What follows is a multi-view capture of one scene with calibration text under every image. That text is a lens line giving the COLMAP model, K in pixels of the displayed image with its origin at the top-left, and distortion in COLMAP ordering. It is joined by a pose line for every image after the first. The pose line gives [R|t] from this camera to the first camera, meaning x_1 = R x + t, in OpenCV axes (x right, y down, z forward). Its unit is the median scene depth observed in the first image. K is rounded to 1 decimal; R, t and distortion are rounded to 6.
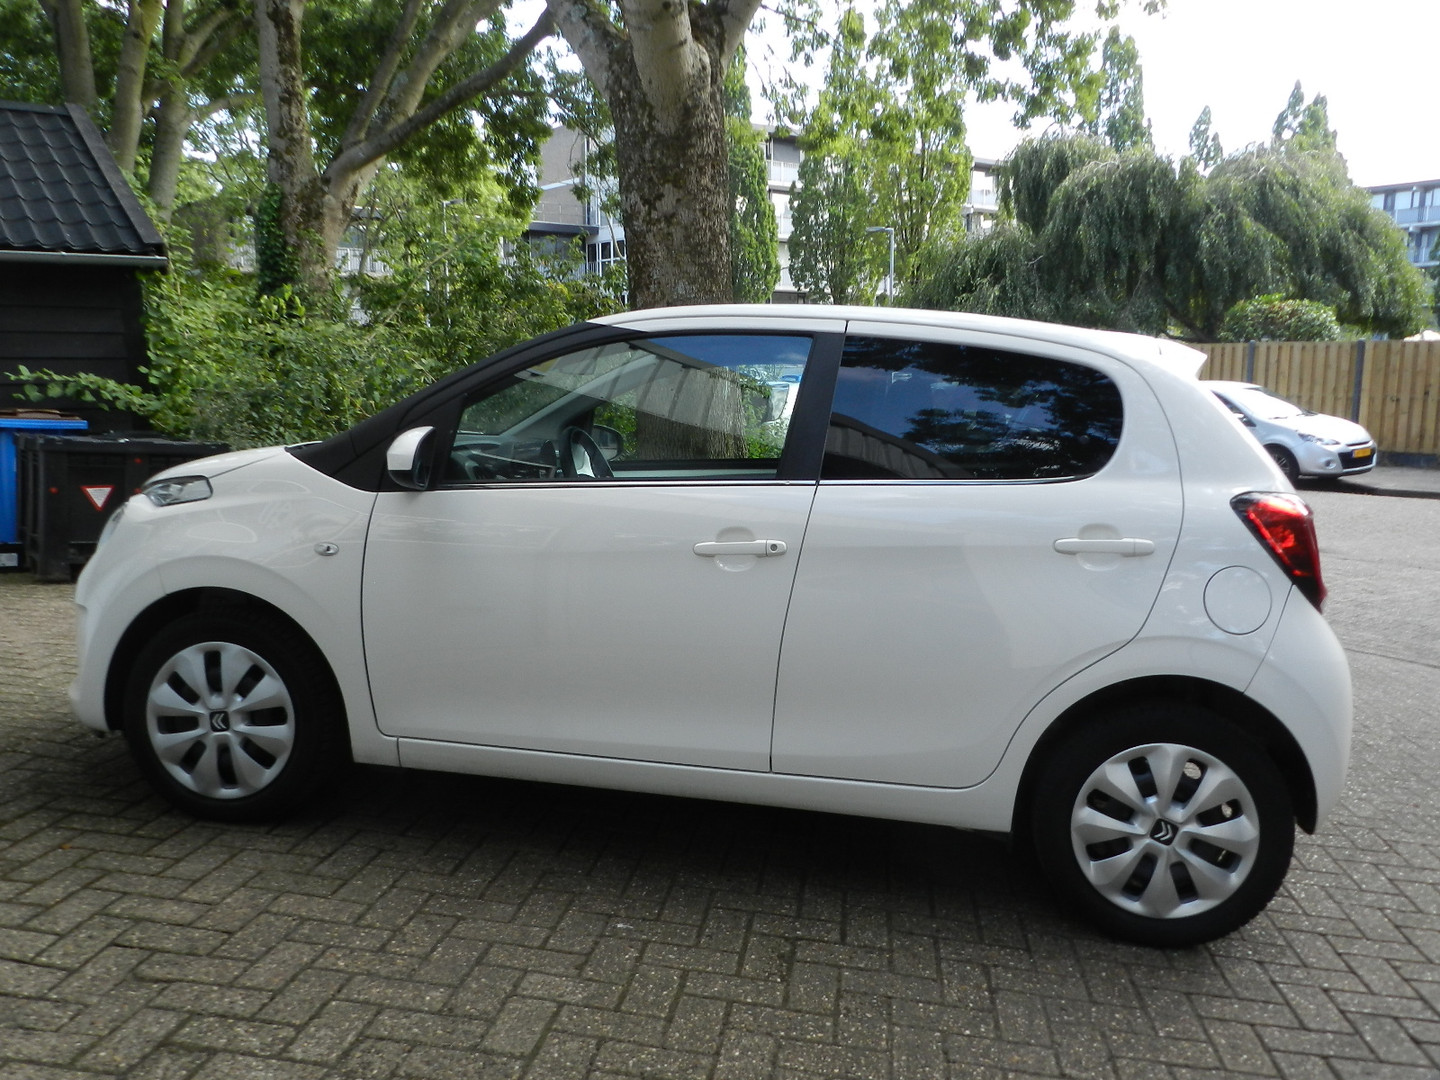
lens RADIAL K [[1177.1, 0, 720.0], [0, 1177.1, 540.0], [0, 0, 1]] dist [0.009833, 0.003379]
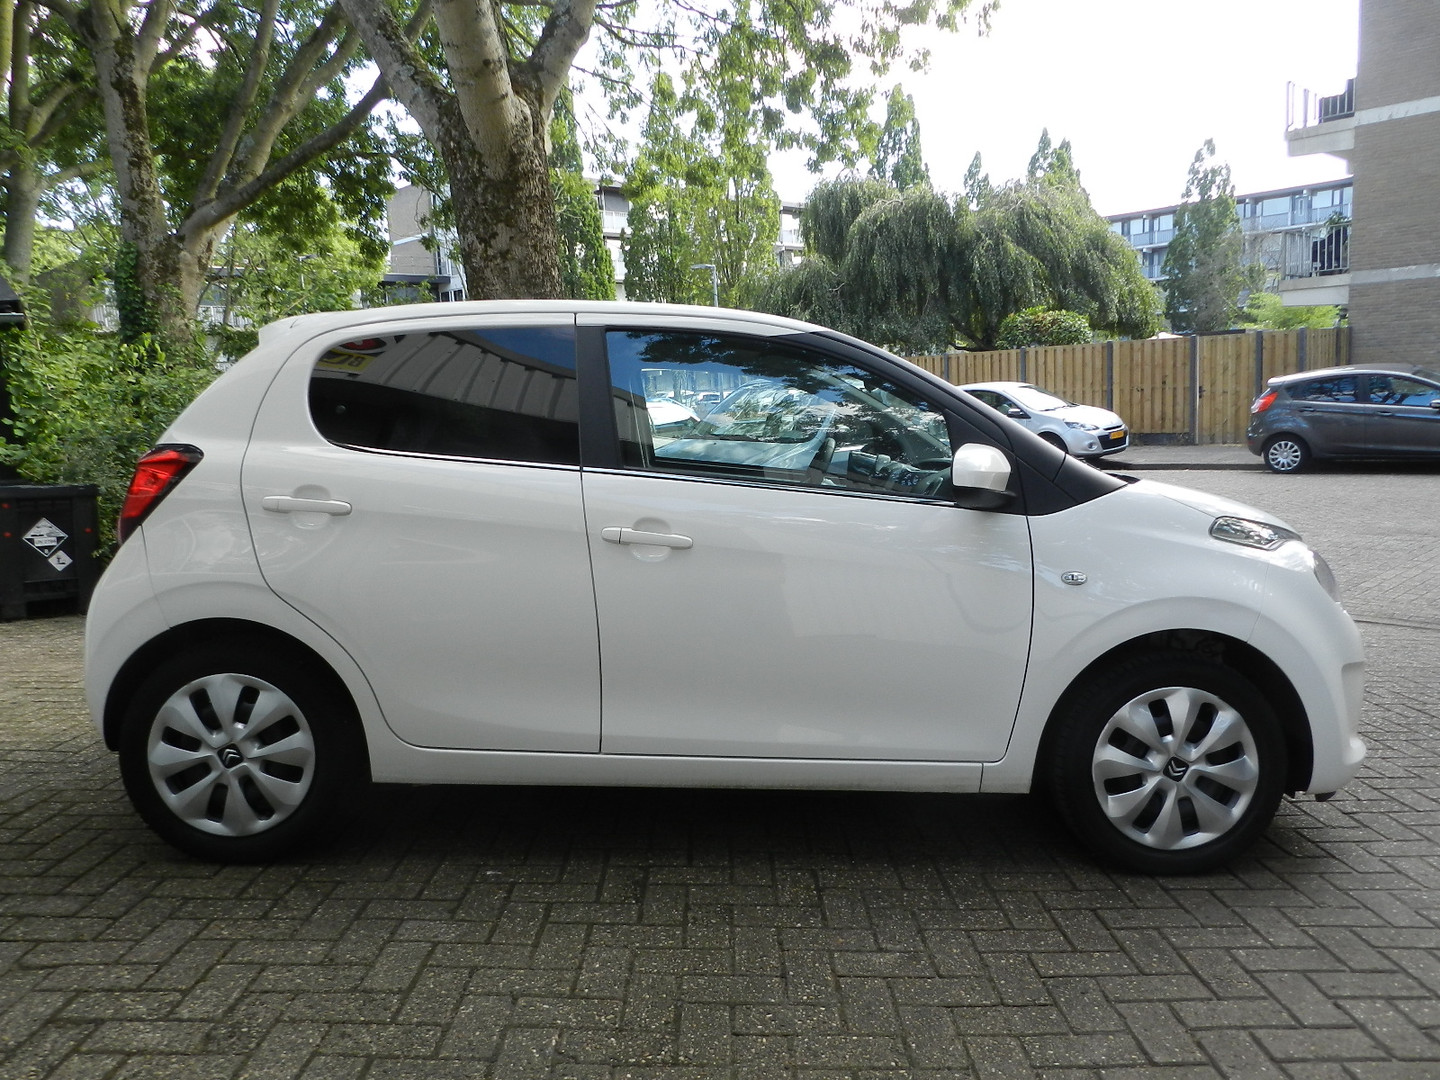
lens RADIAL K [[1057.5, 0, 720.0], [0, 1057.5, 540.0], [0, 0, 1]] dist [0.005884, -0.003618]
pose [[0.989418, -0.073594, 0.125042, 0.013341], [0.075279, 0.997124, -0.008799, 0.019050], [-0.124035, 0.018119, 0.992112, -0.008921]]
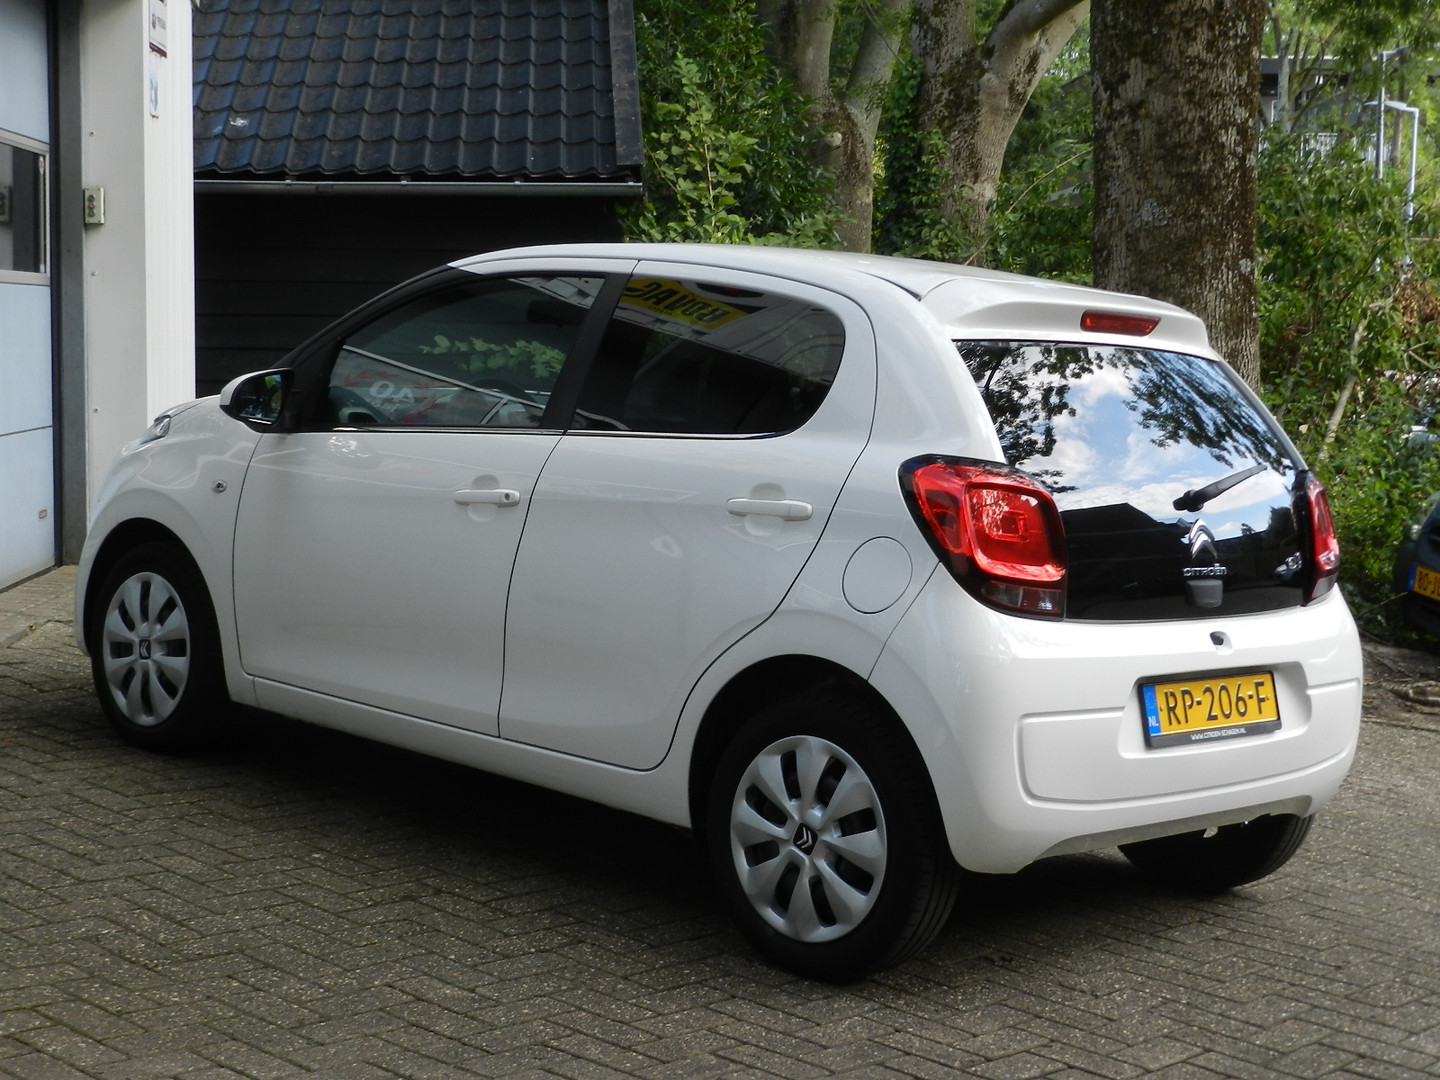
lens RADIAL K [[2264.3, 0, 720.0], [0, 2264.3, 540.0], [0, 0, 1]] dist [-0.021745, -0.027198]
pose [[0.832526, 0.055888, -0.551159, 0.353921], [-0.090734, 0.995219, -0.036139, 0.027067], [0.546504, 0.080095, 0.833617, -0.127569]]
